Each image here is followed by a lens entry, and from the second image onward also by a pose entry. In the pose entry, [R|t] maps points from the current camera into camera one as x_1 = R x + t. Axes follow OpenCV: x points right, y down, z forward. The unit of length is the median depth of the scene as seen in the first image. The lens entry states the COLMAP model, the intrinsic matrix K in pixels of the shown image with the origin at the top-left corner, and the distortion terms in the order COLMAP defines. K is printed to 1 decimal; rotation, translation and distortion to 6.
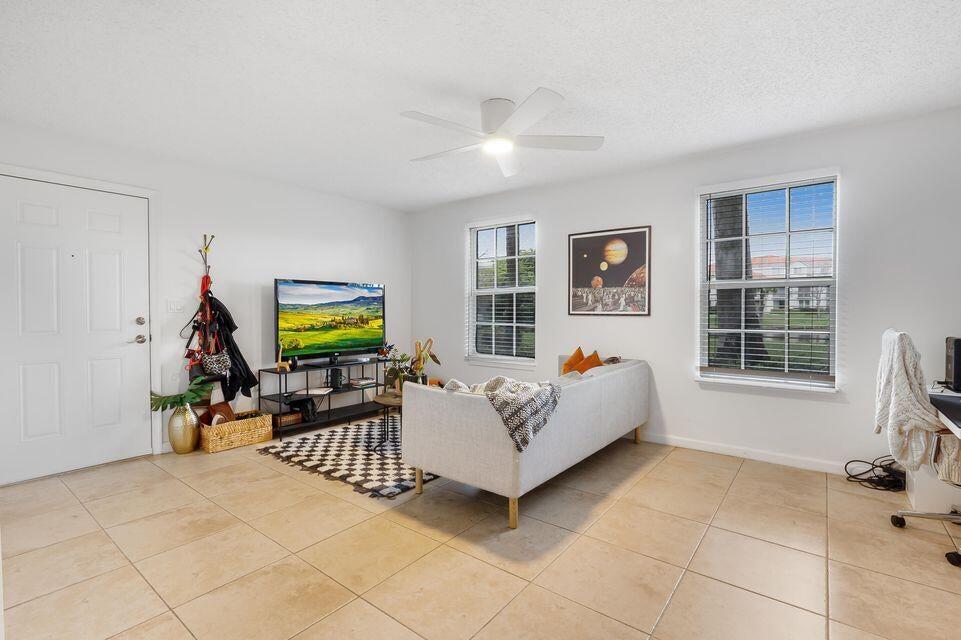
lens RADIAL K [[451.5, 0, 480.5], [0, 451.5, 320.0], [0, 0, 1]] dist [-0.002293, -0.000036]
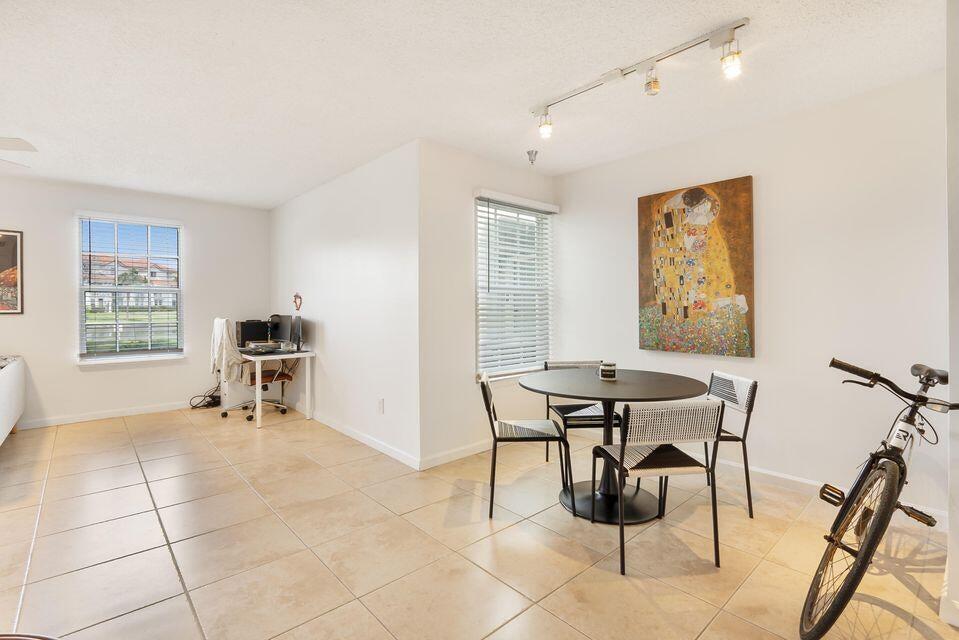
lens RADIAL K [[443.0, 0, 479.5], [0, 443.0, 320.0], [0, 0, 1]] dist [-0.013157, -0.000228]
pose [[0.188955, -0.030247, 0.981520, -0.454031], [0.023215, 0.999384, 0.026328, 0.003902], [-0.981711, 0.017811, 0.189540, -0.286989]]
